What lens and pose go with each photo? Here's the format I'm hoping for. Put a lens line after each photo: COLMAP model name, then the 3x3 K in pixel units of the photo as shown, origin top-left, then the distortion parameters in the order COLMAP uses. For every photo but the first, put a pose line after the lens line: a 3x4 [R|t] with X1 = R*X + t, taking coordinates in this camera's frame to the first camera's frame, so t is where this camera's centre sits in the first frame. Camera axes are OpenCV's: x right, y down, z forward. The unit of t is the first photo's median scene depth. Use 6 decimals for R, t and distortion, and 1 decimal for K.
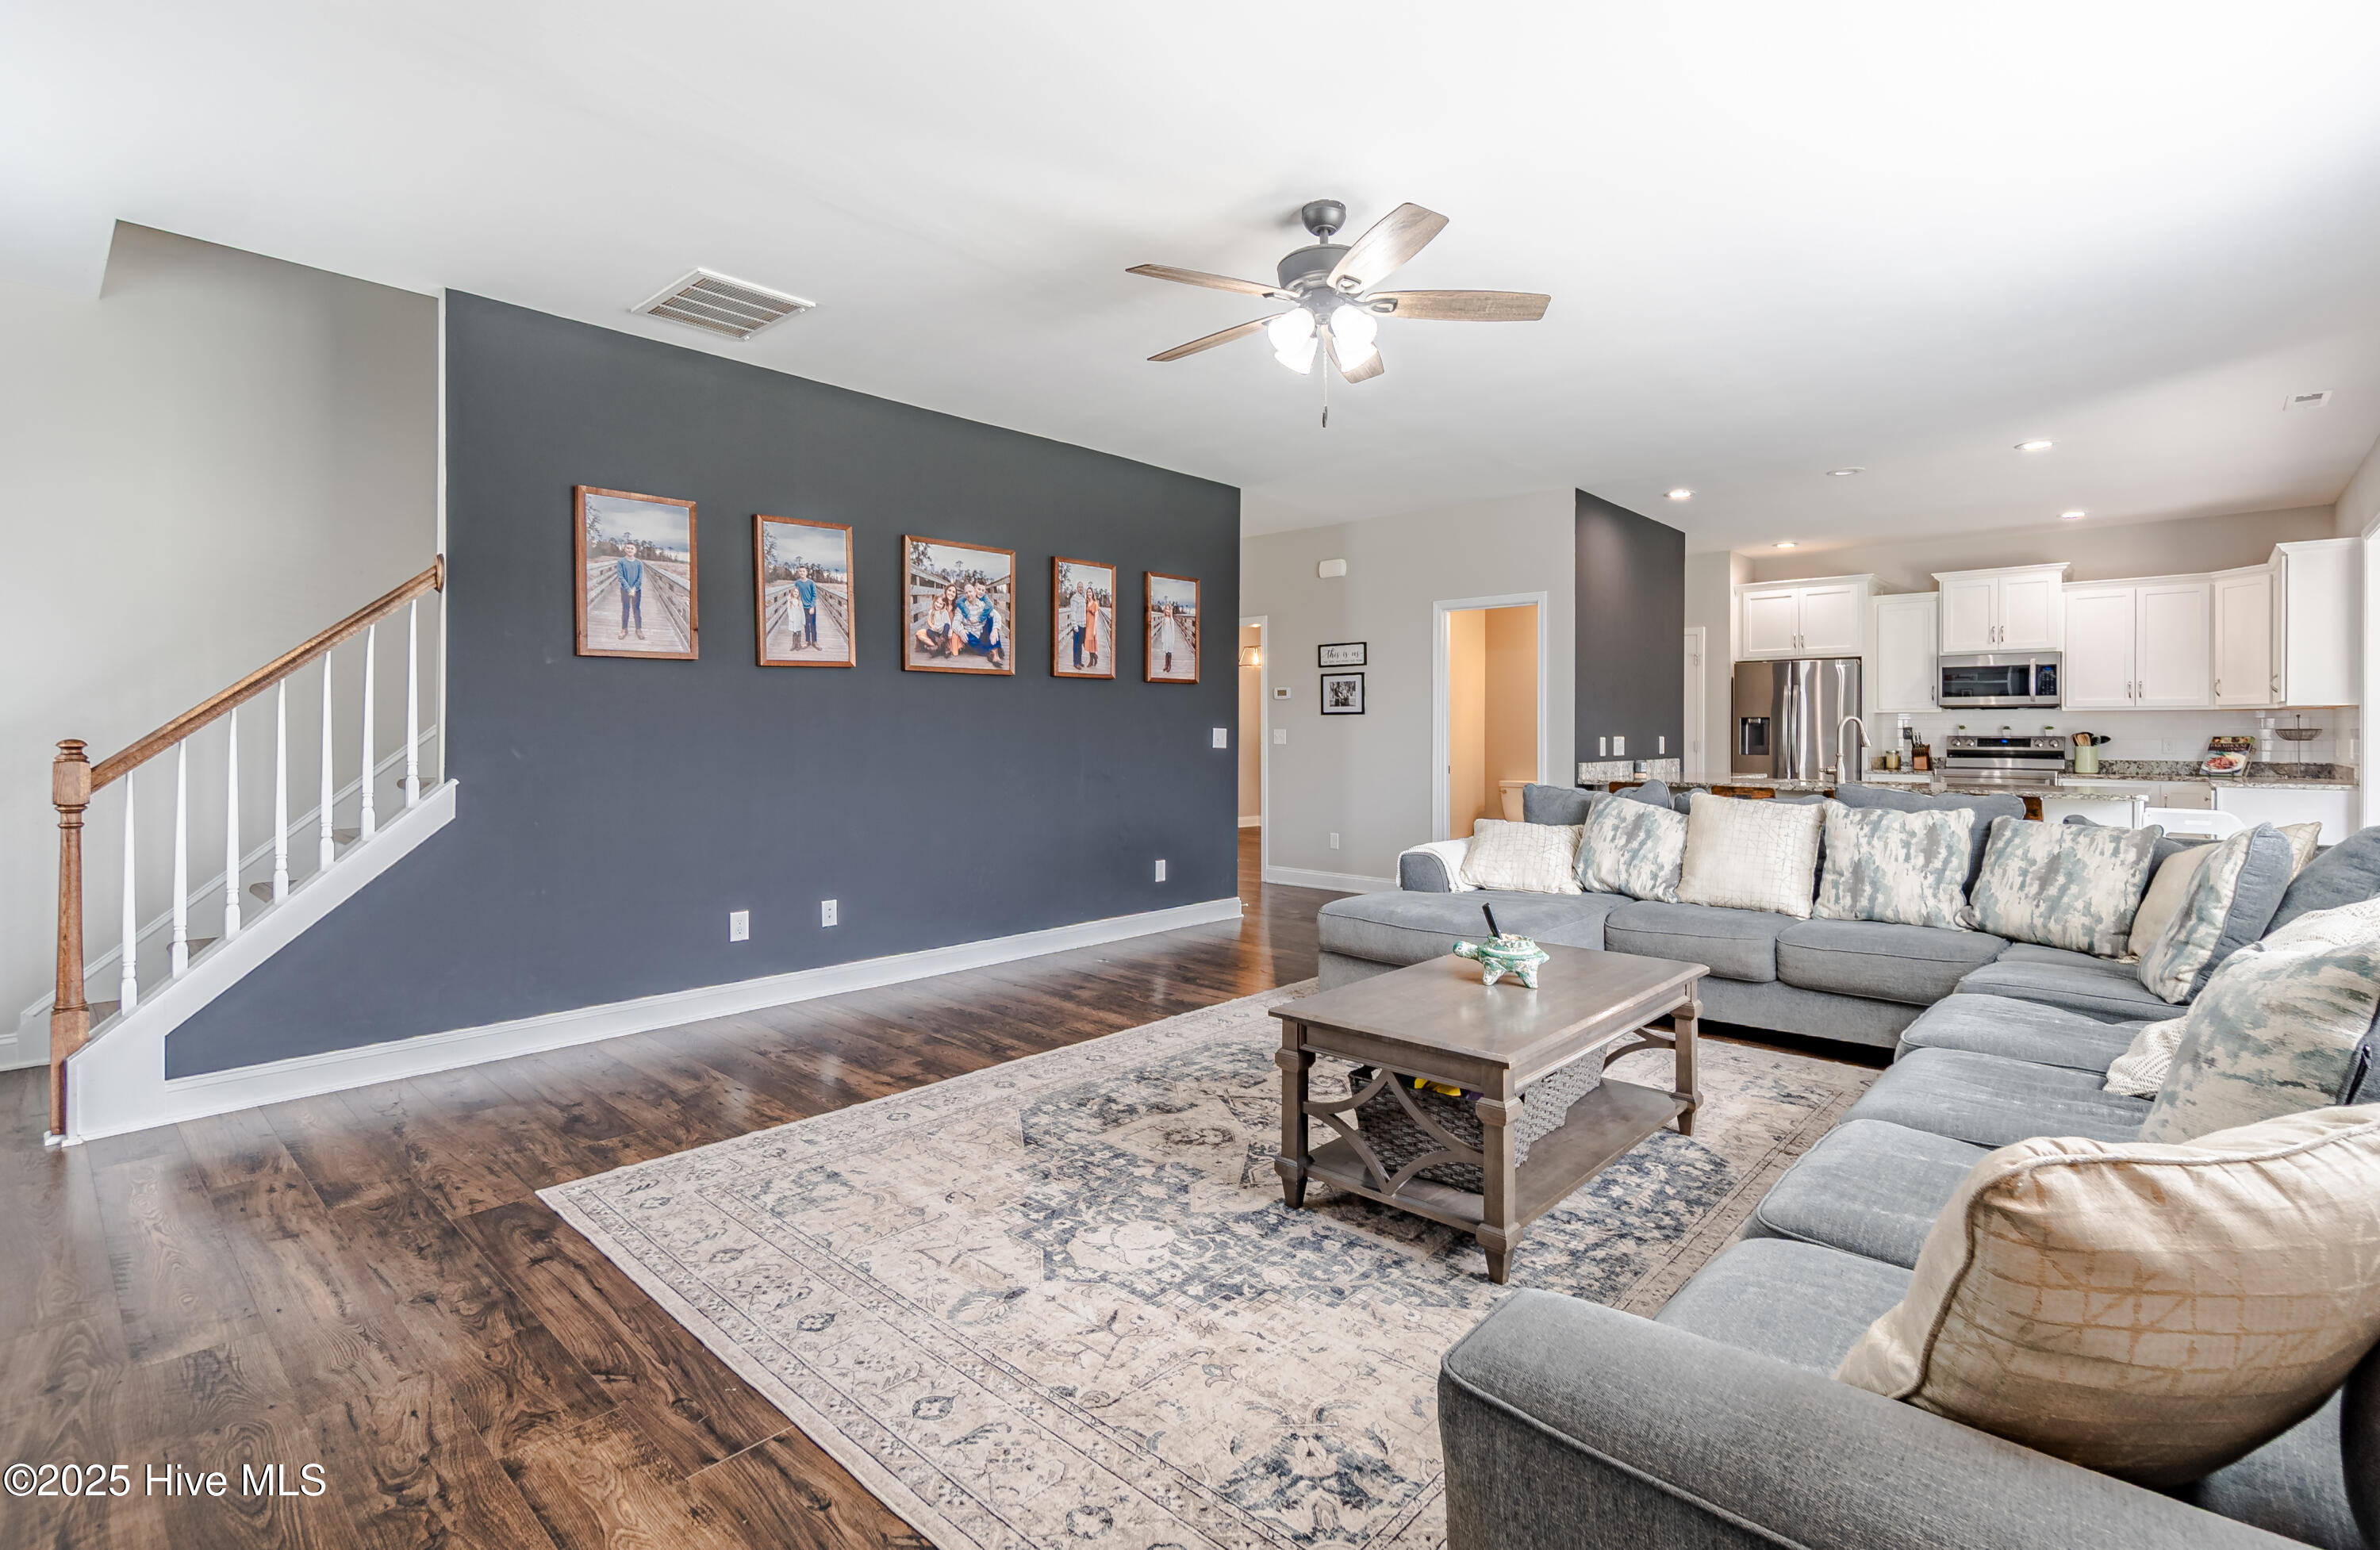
lens RADIAL K [[1089.0, 0, 1240.3], [0, 1089.0, 737.2], [0, 0, 1]] dist [0.015902, 0.000336]
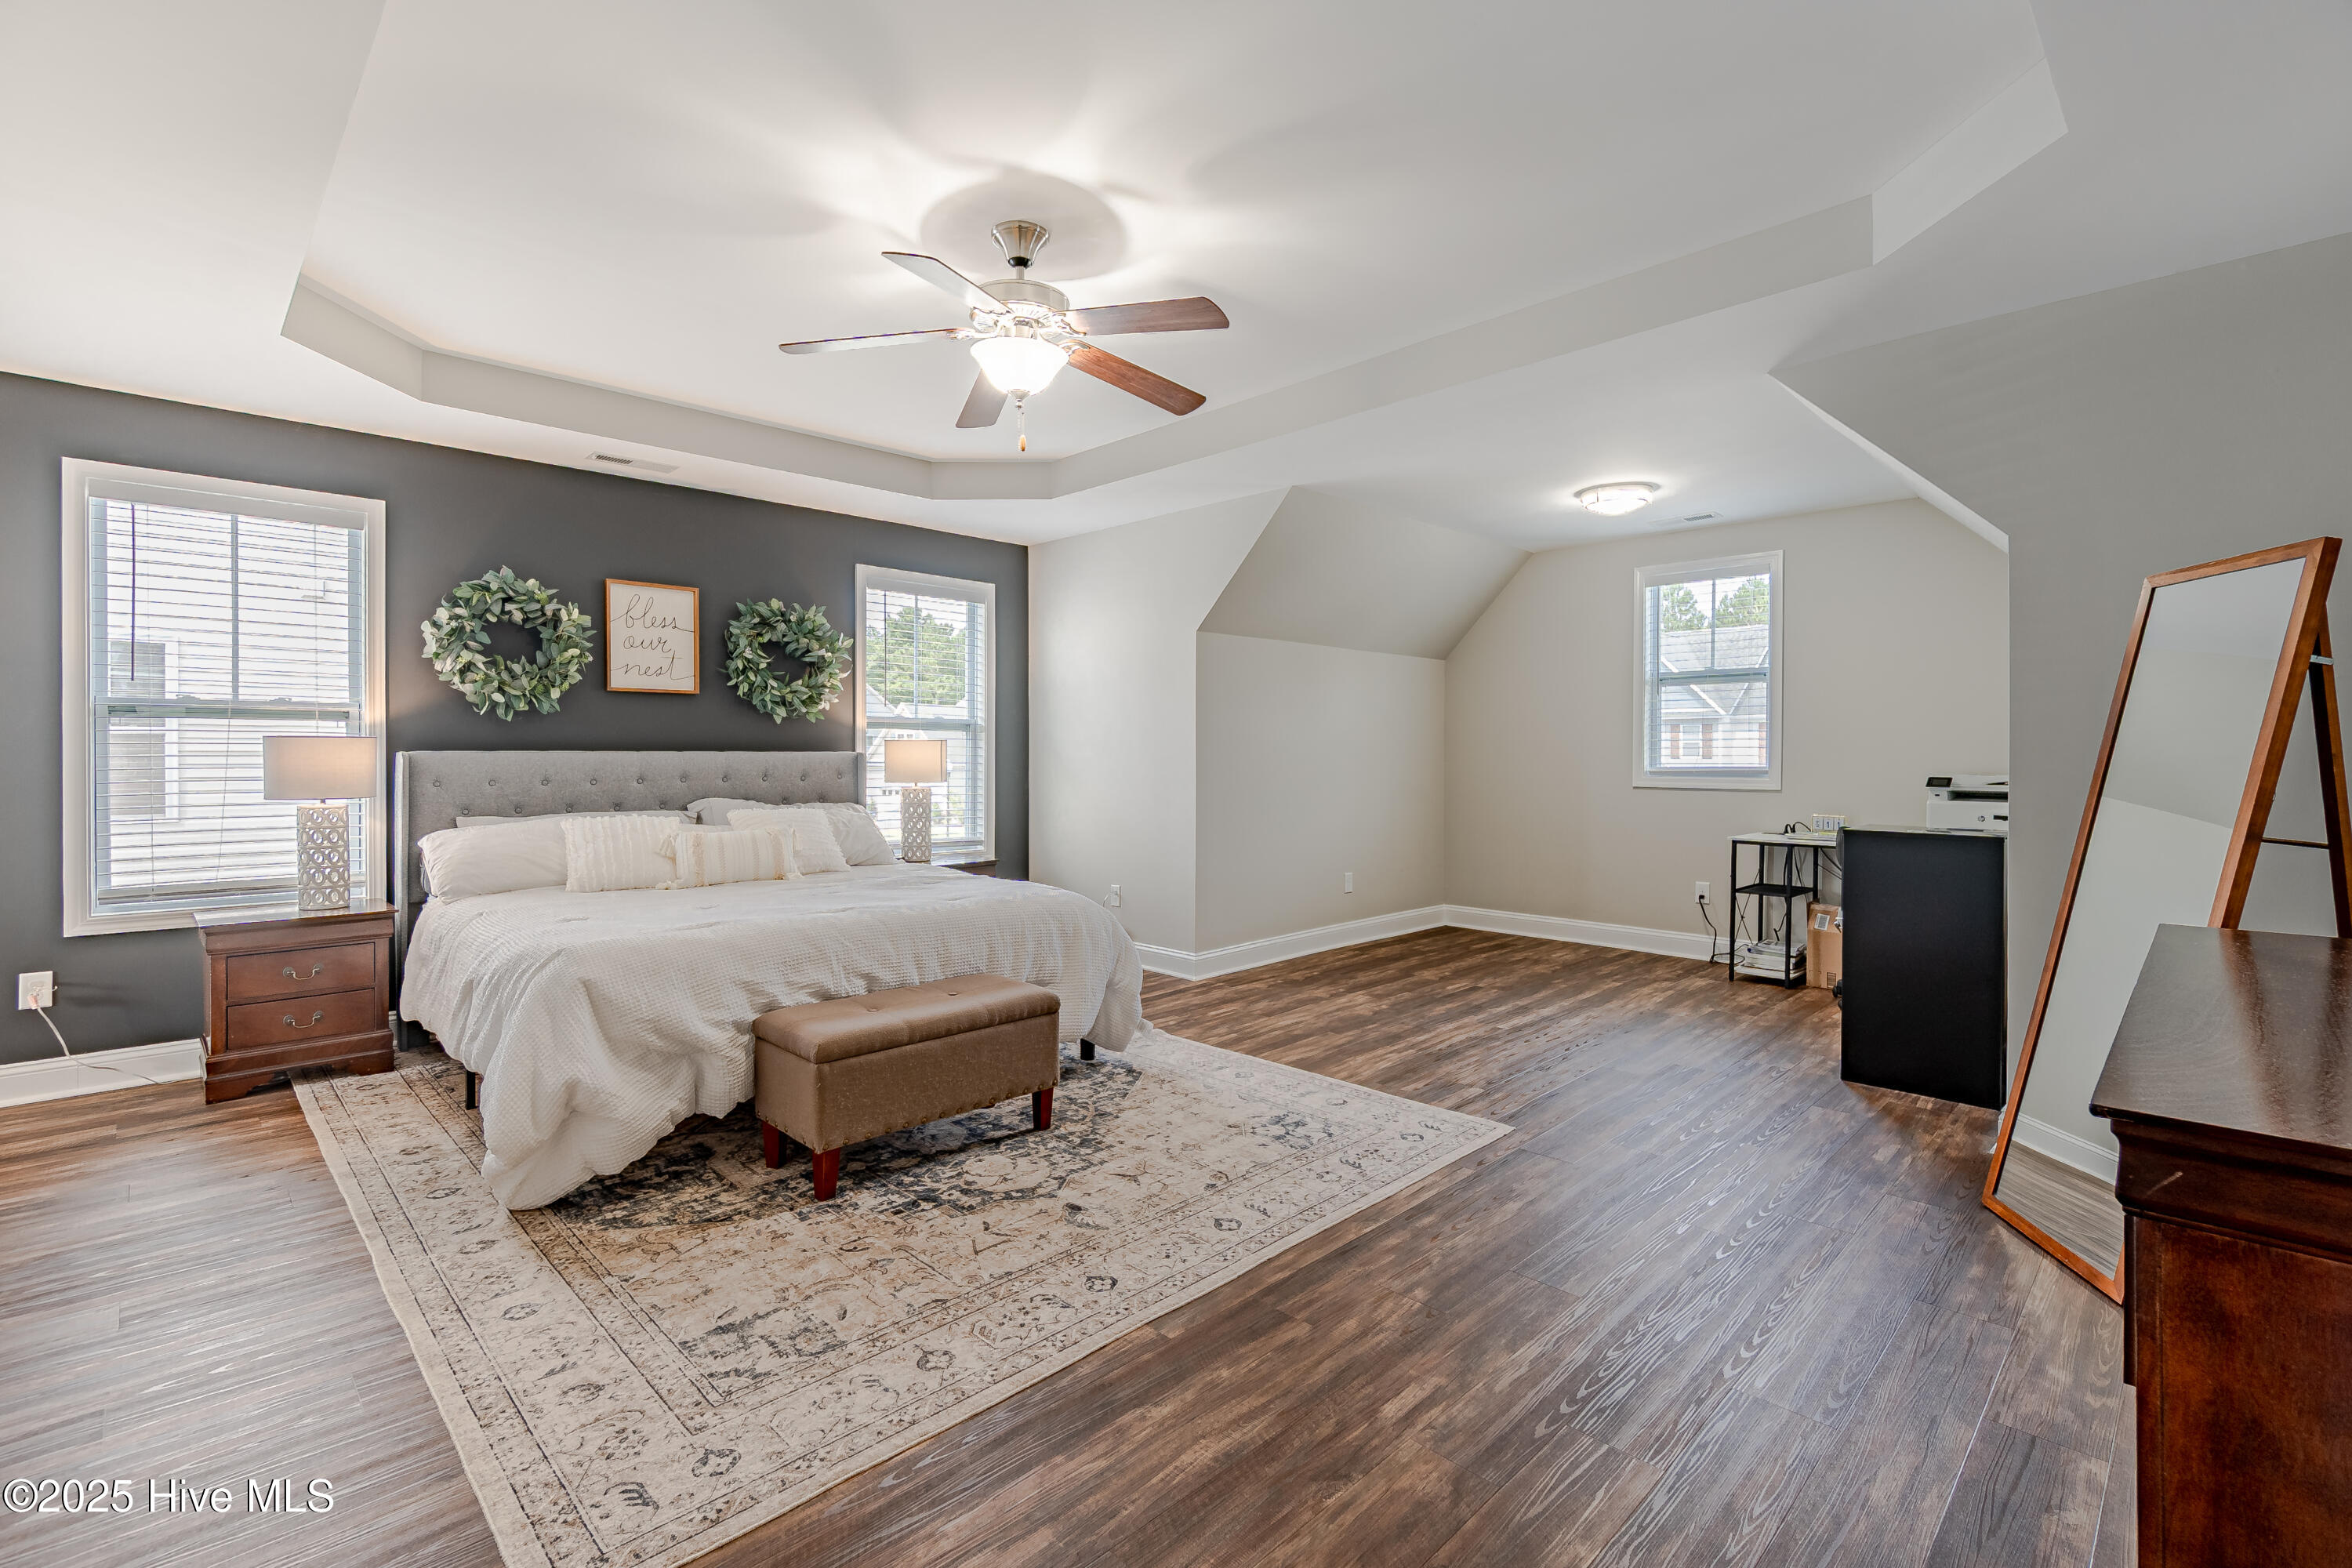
lens RADIAL K [[1019.1, 0, 1126.3], [0, 1019.1, 768.1], [0, 0, 1]] dist [-0.010106, 0.001842]
pose [[0.091255, -0.010421, 0.995773, -0.760739], [0.008464, 0.999917, 0.009688, 0.010880], [-0.995792, 0.007544, 0.091336, 0.489151]]
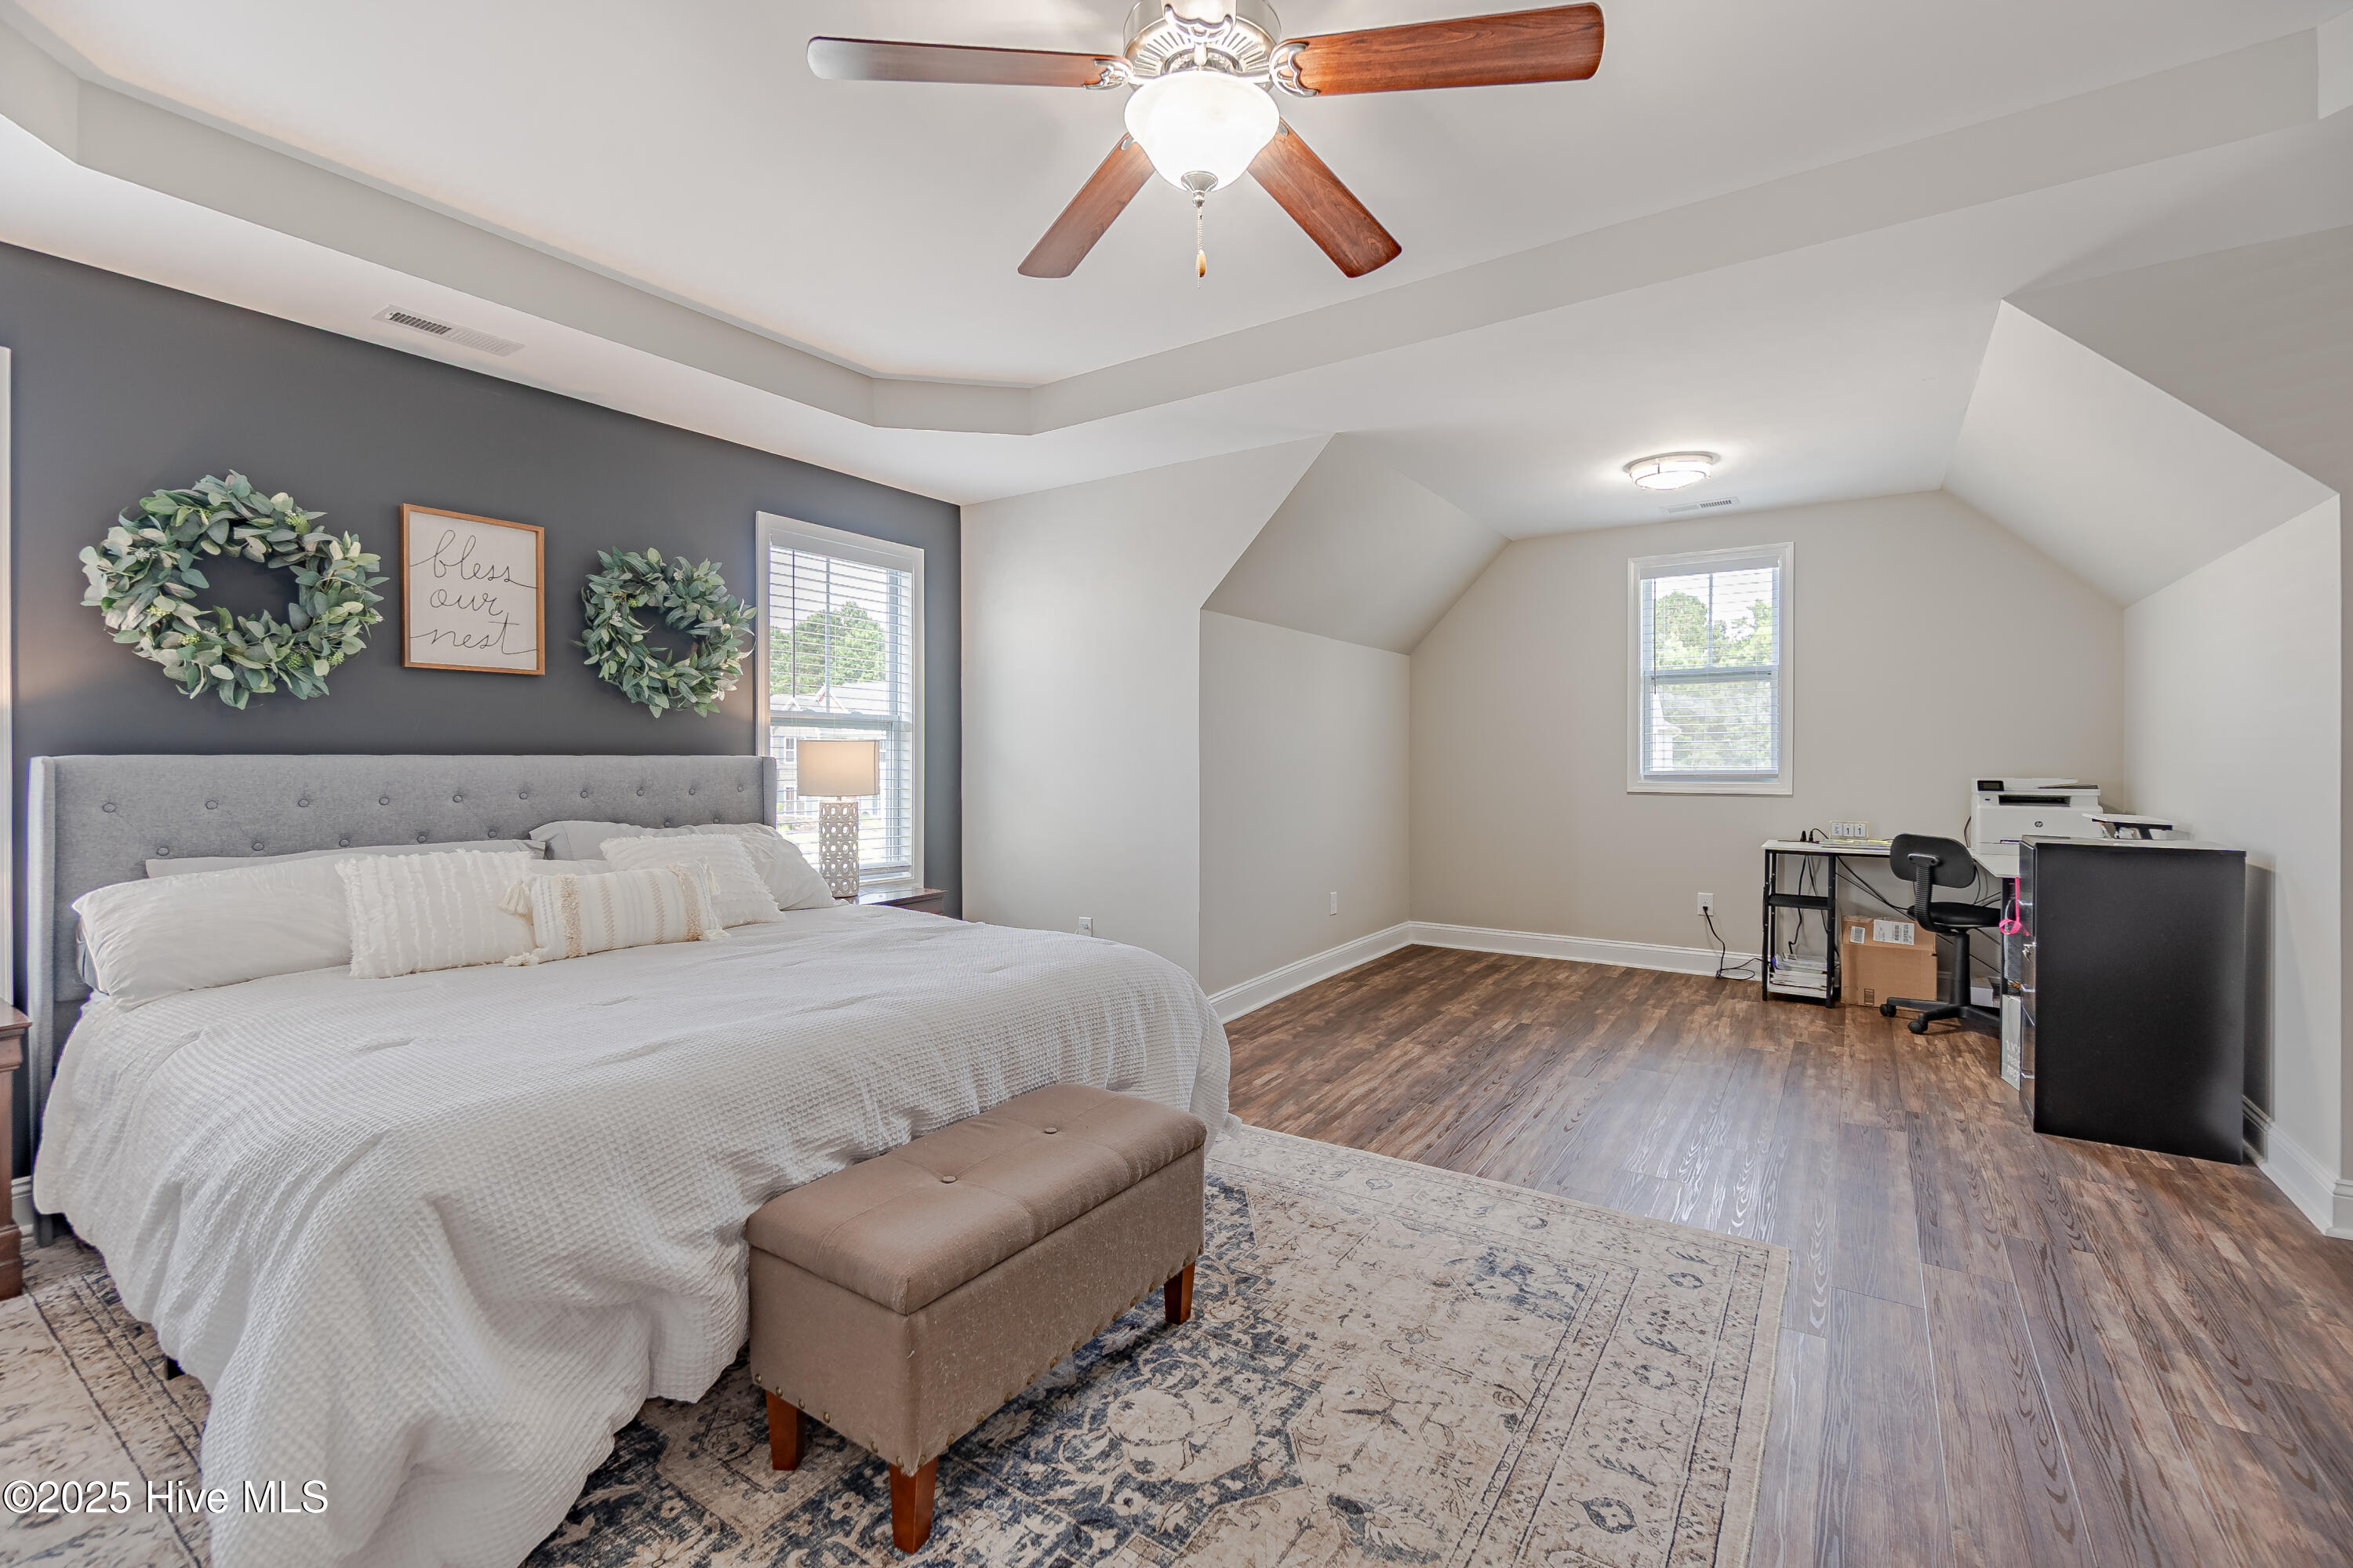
lens RADIAL K [[1019.5, 0, 1159.3], [0, 1019.5, 764.0], [0, 0, 1]] dist [-0.010106, 0.001842]
pose [[-0.111596, -0.003000, 0.993749, -0.501921], [0.011159, 0.999929, 0.004272, 0.007639], [-0.993691, 0.011566, -0.111554, 0.696066]]
